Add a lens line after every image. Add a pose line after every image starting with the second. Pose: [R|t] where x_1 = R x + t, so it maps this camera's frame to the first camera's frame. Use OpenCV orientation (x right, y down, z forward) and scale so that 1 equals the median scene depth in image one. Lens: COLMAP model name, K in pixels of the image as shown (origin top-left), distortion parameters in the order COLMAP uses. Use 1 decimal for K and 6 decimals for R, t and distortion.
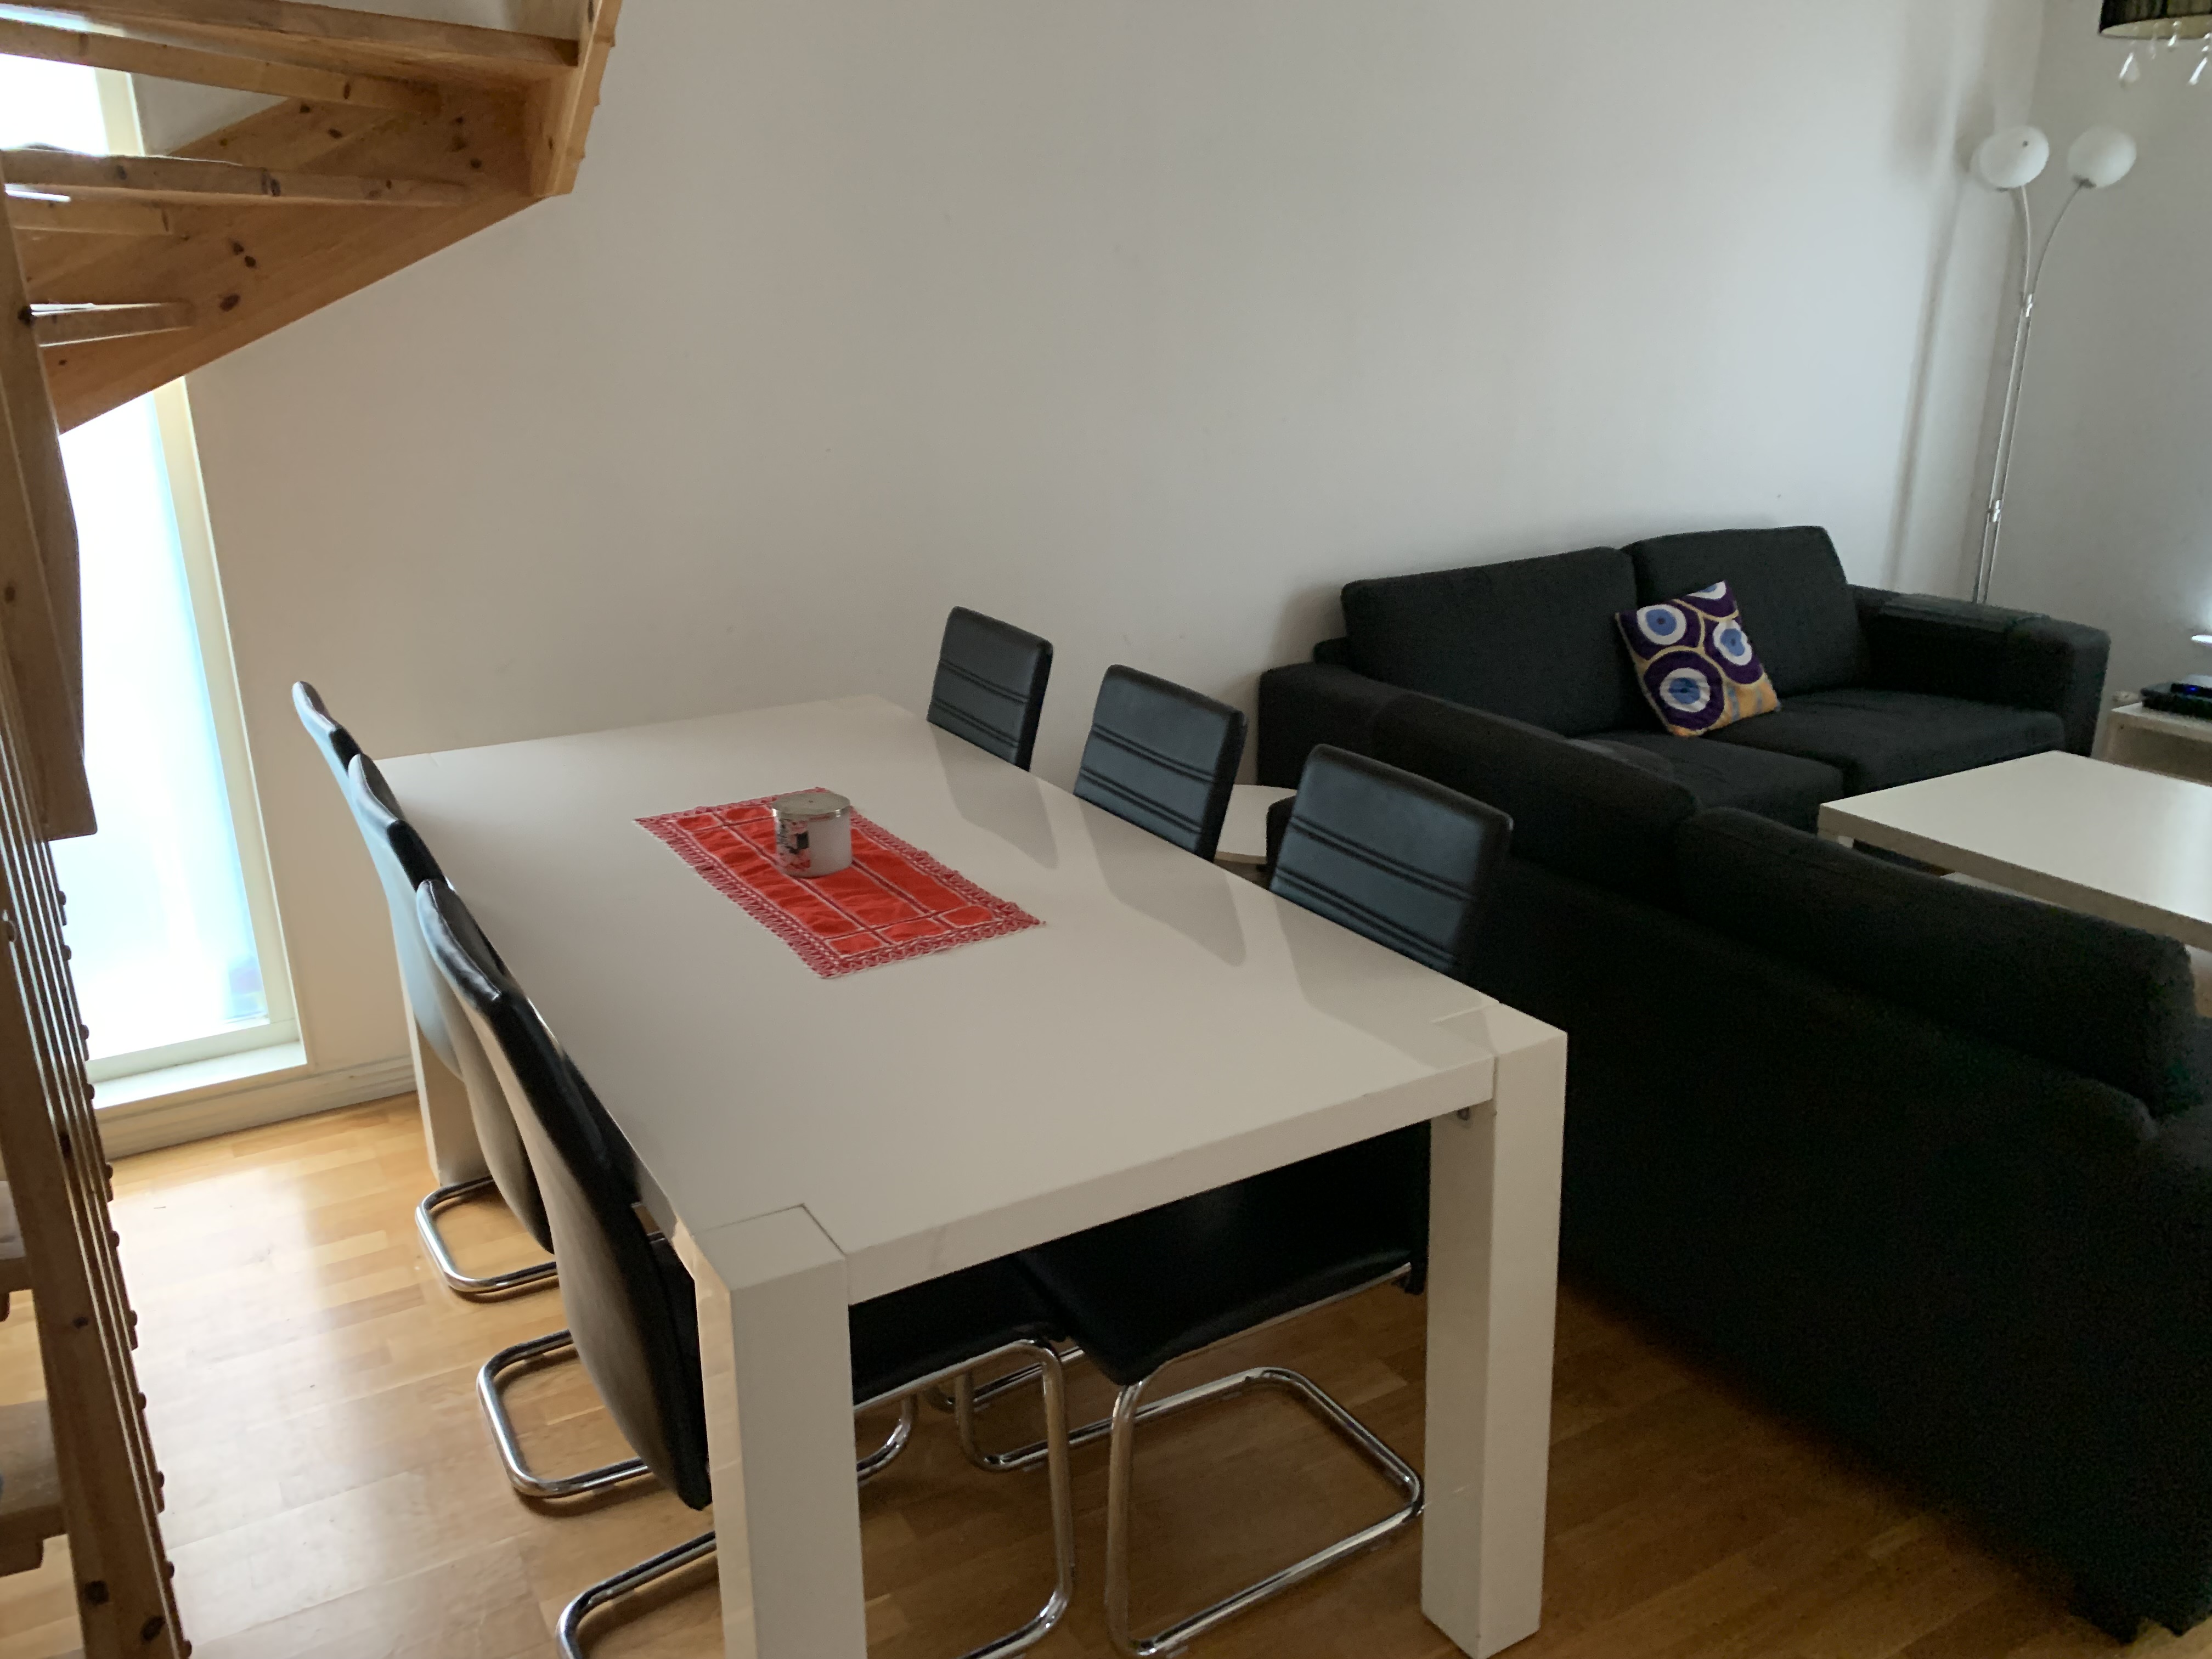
lens RADIAL K [[1677.5, 0, 1102.8], [0, 1677.5, 835.4], [0, 0, 1]] dist [0.036145, -0.046989]
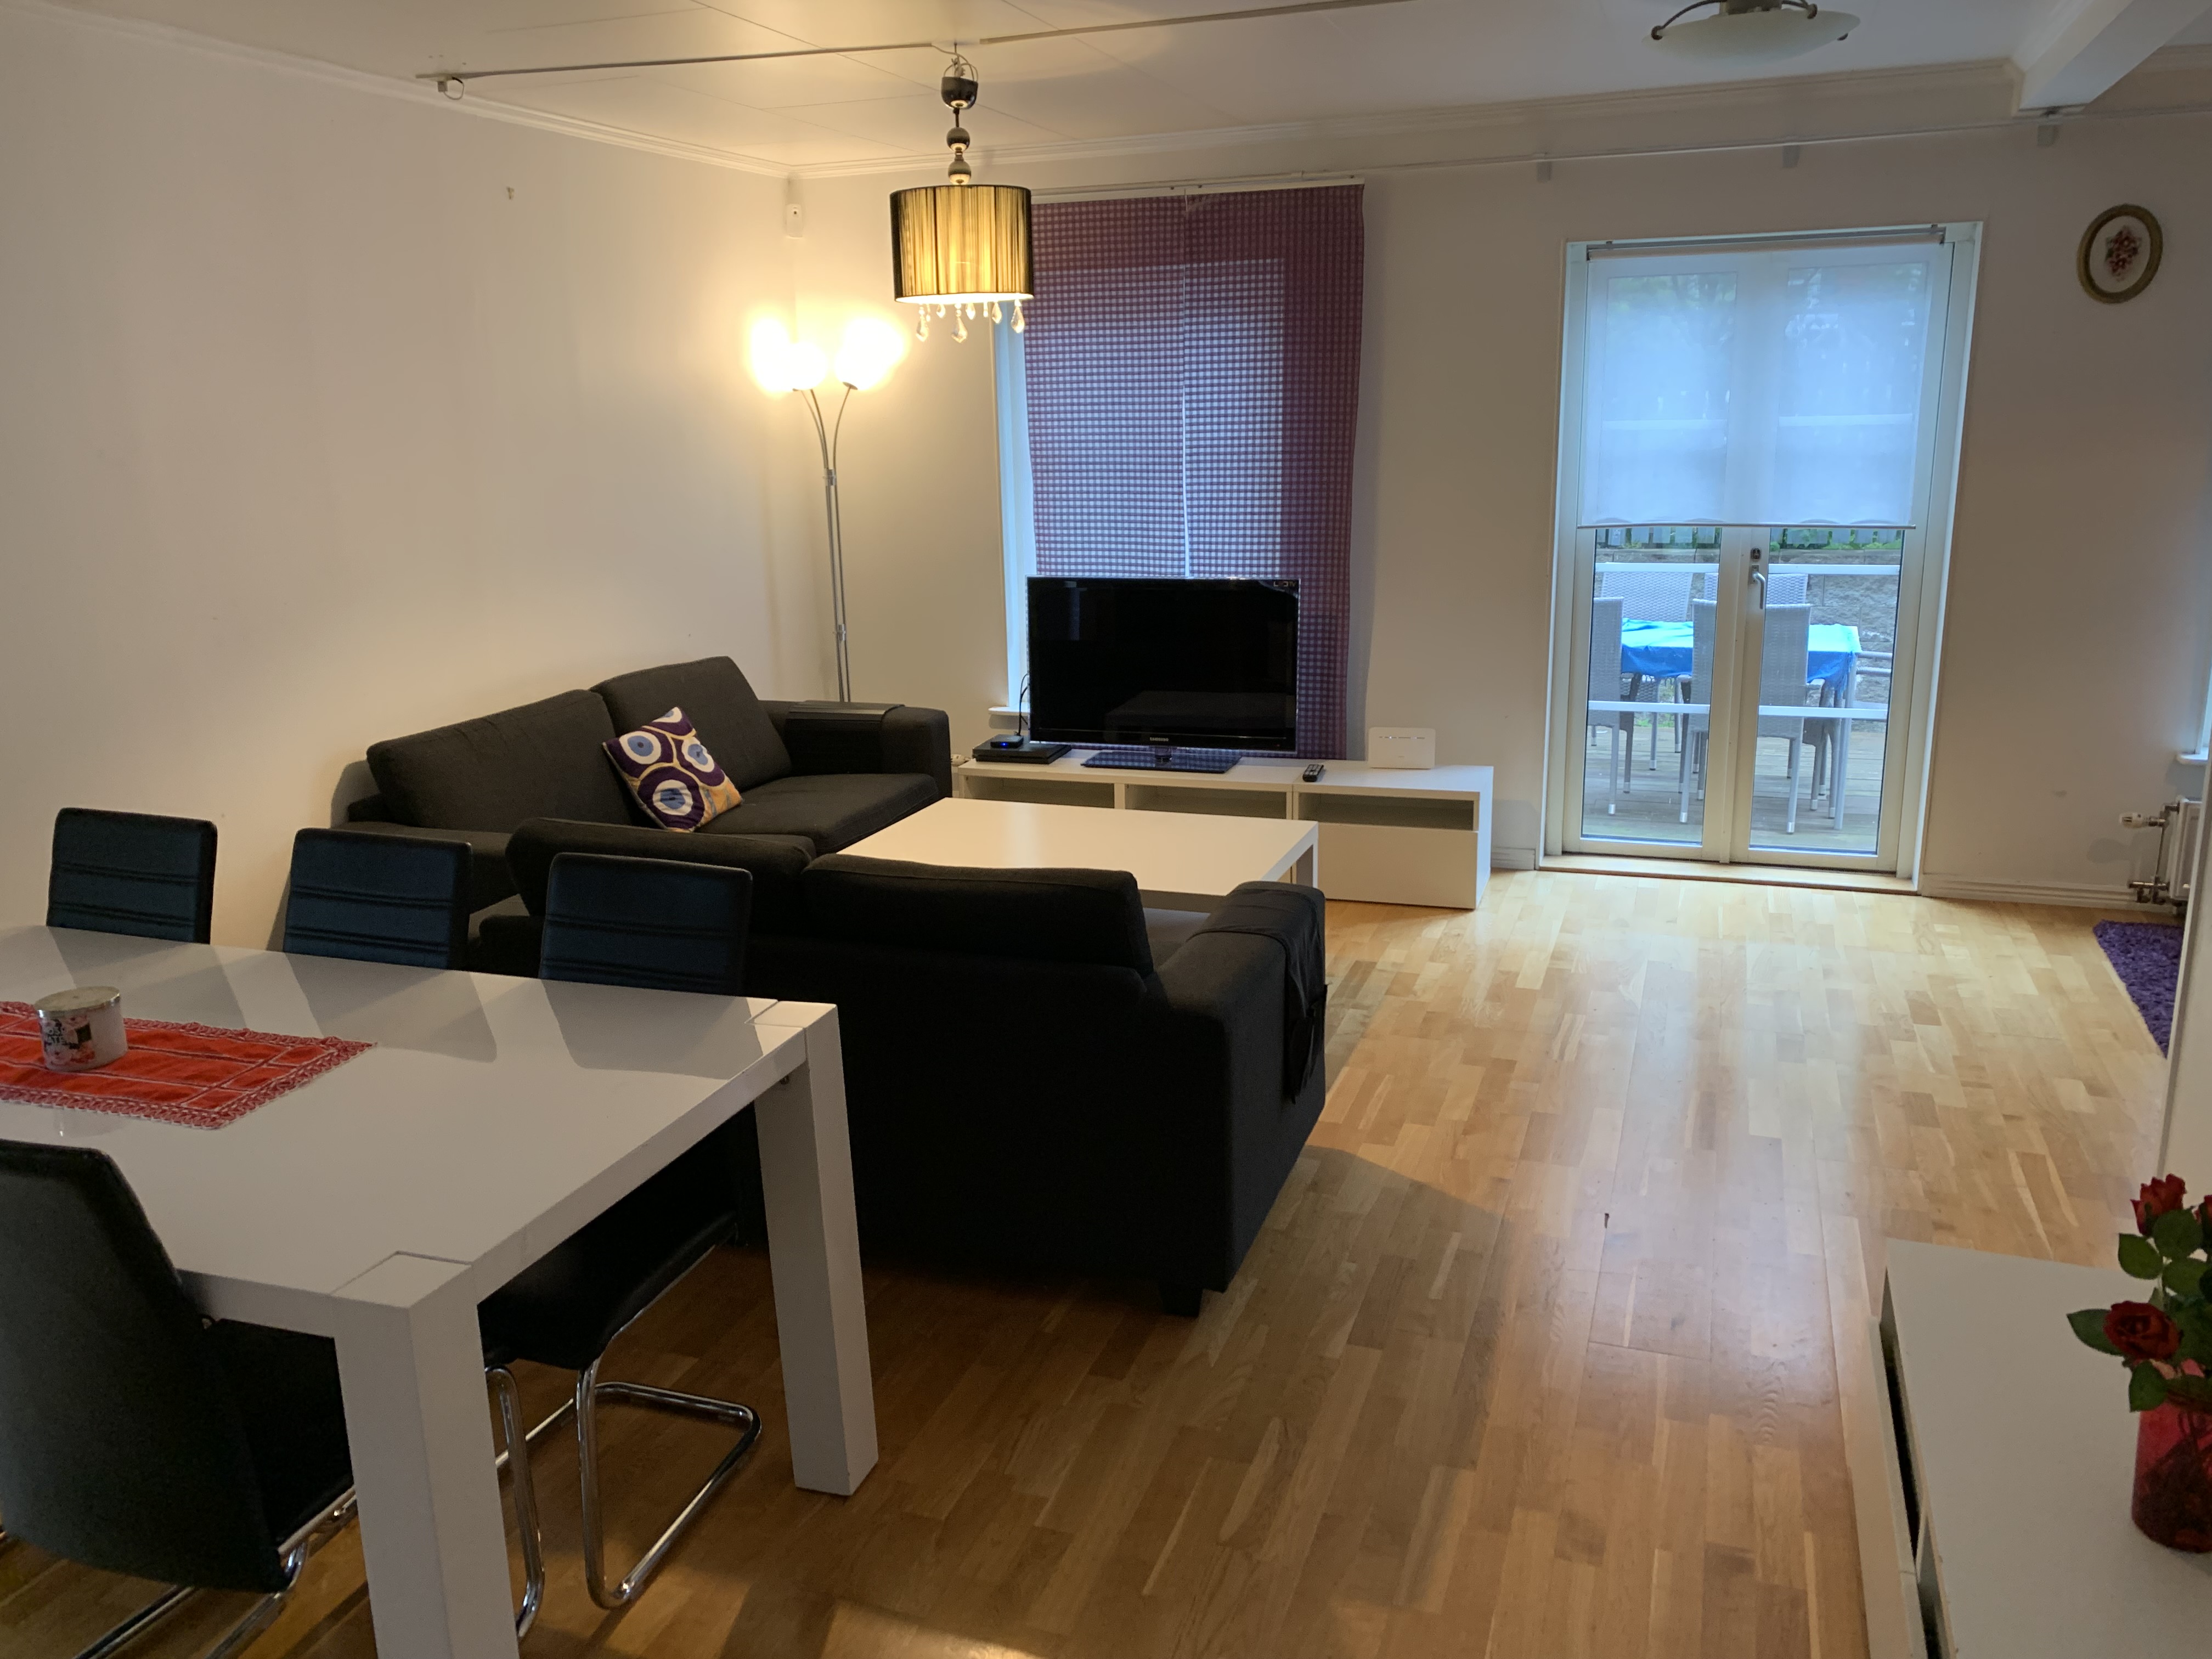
lens RADIAL K [[1677.5, 0, 1096.8], [0, 1677.5, 815.0], [0, 0, 1]] dist [0.036145, -0.046989]
pose [[0.758797, -0.158536, 0.631738, -0.183312], [0.220450, 0.975192, -0.020063, 0.016096], [-0.612885, 0.154490, 0.774922, -0.111861]]
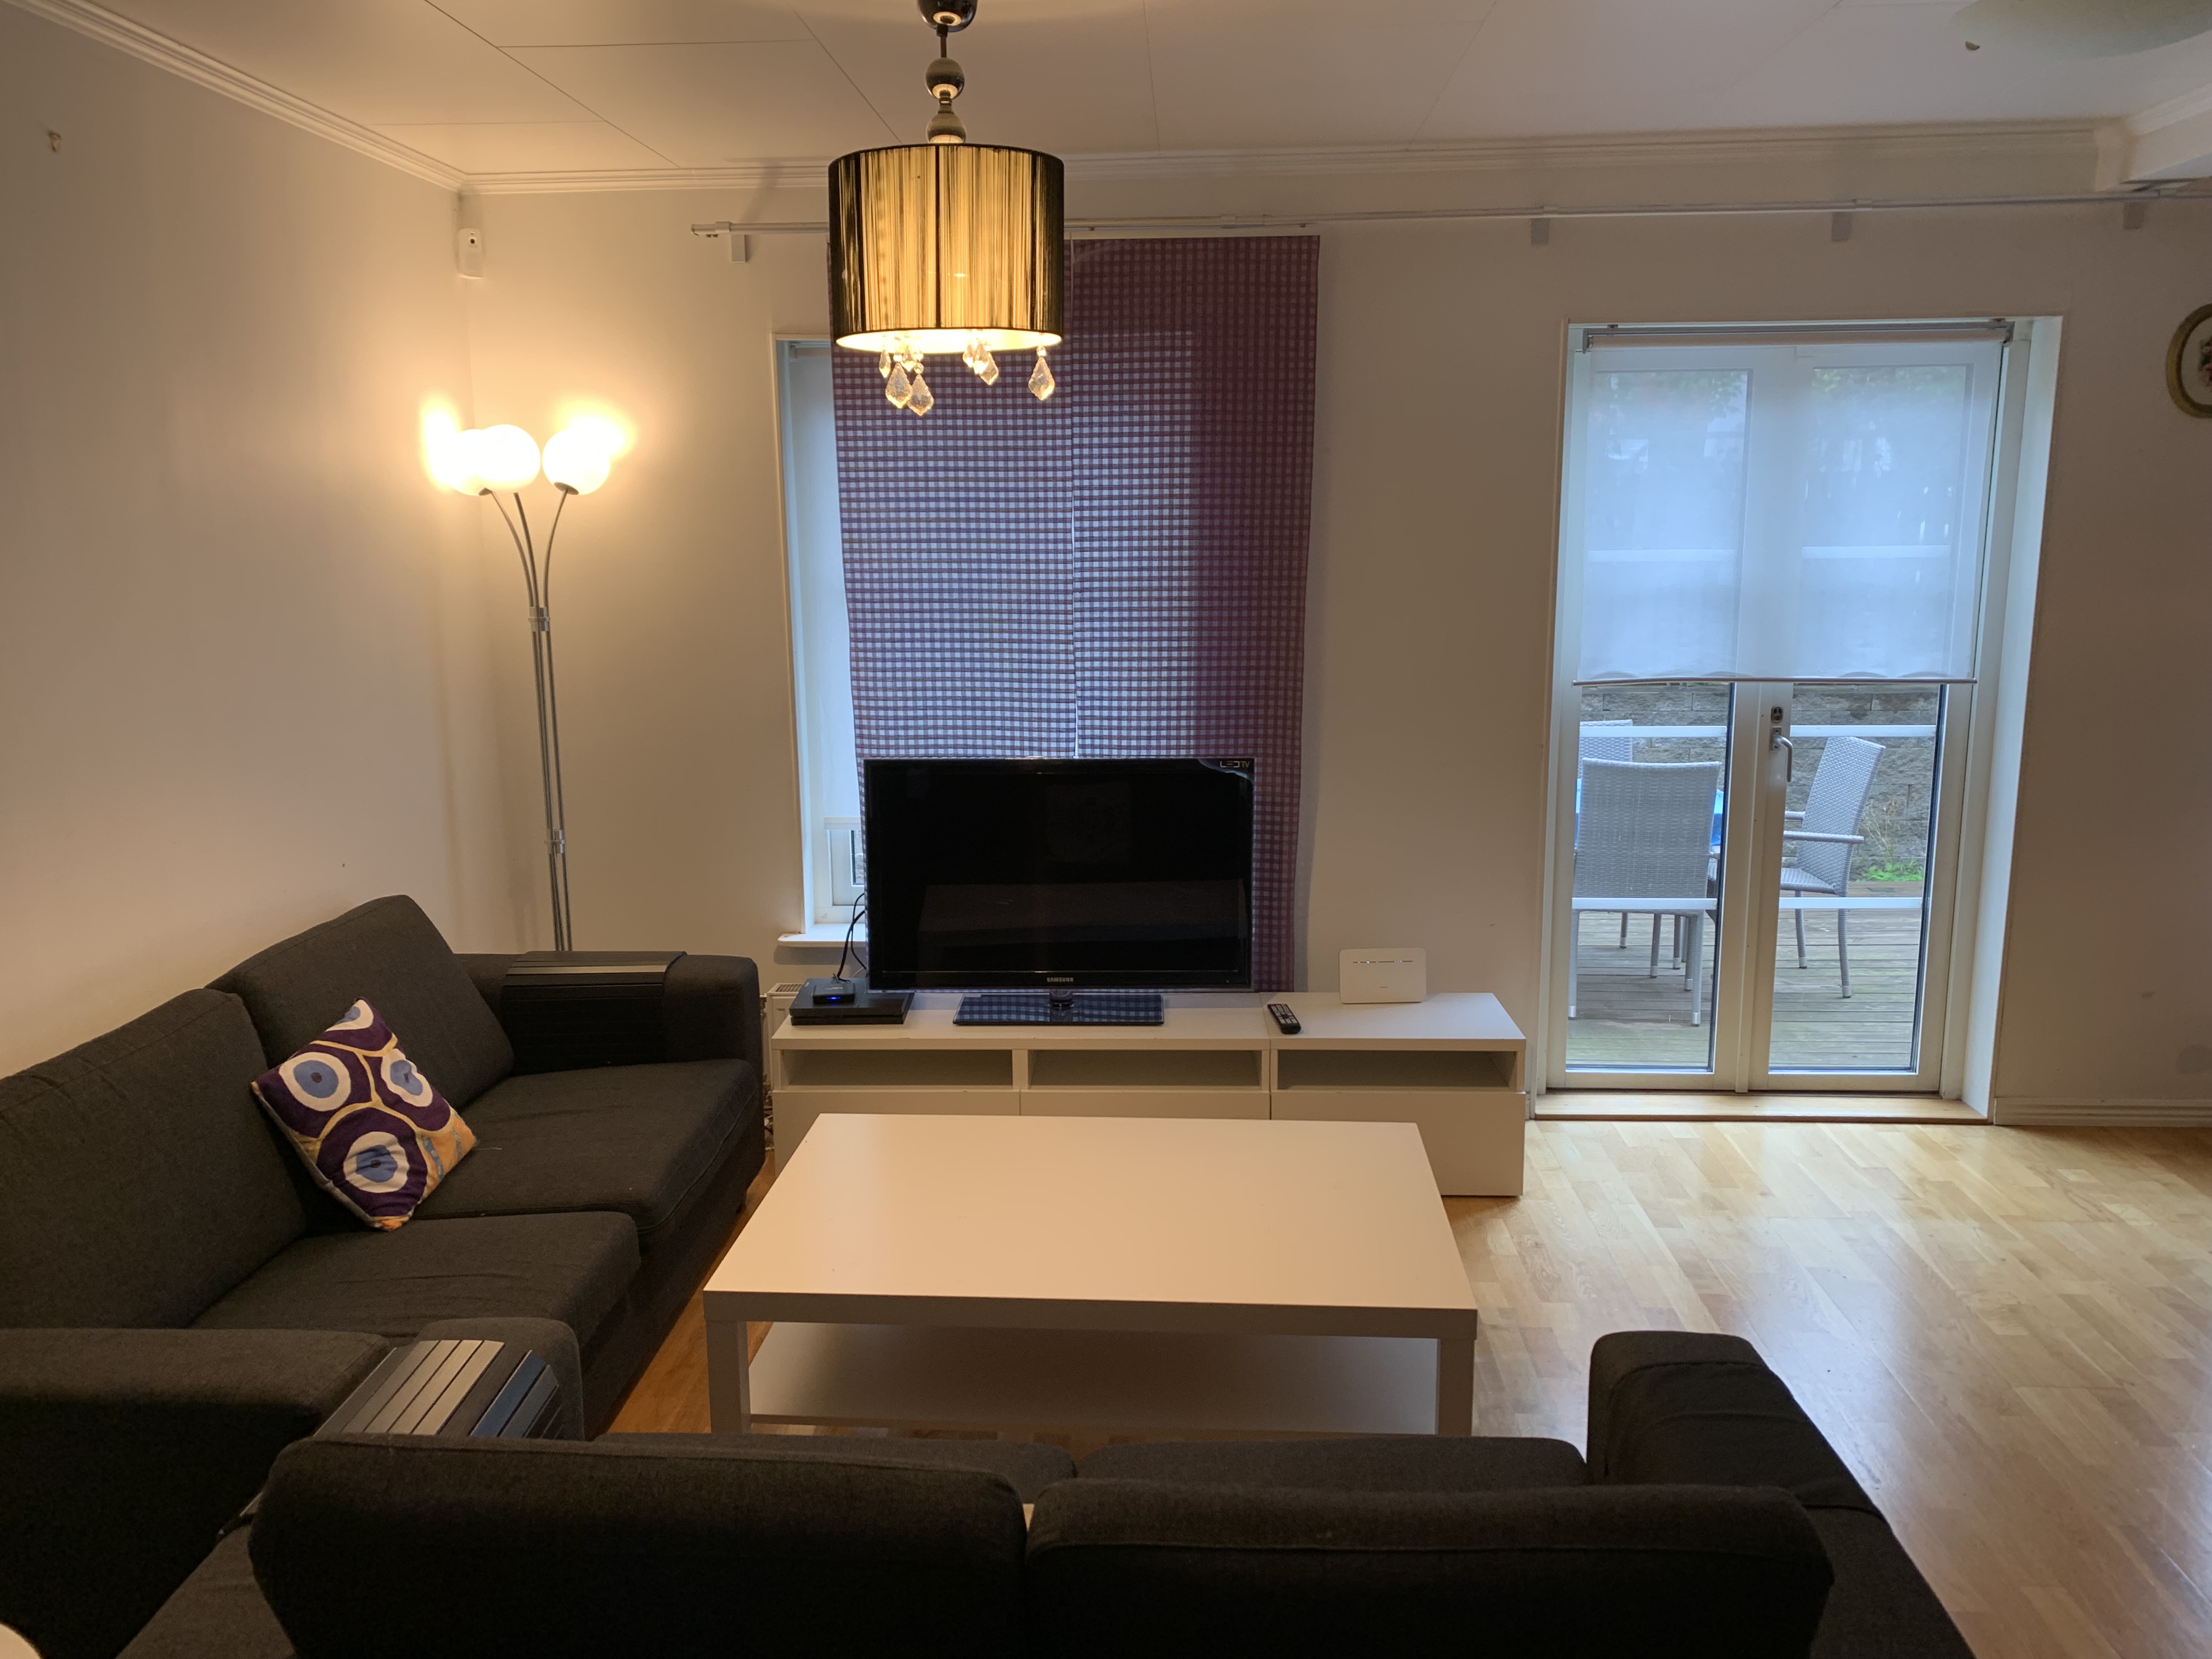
lens RADIAL K [[1677.5, 0, 1084.8], [0, 1677.5, 831.2], [0, 0, 1]] dist [0.036145, -0.046989]
pose [[0.543953, -0.144490, 0.826582, -0.060555], [0.271072, 0.962506, -0.010135, -0.132537], [-0.794126, 0.229576, 0.562725, 0.327283]]
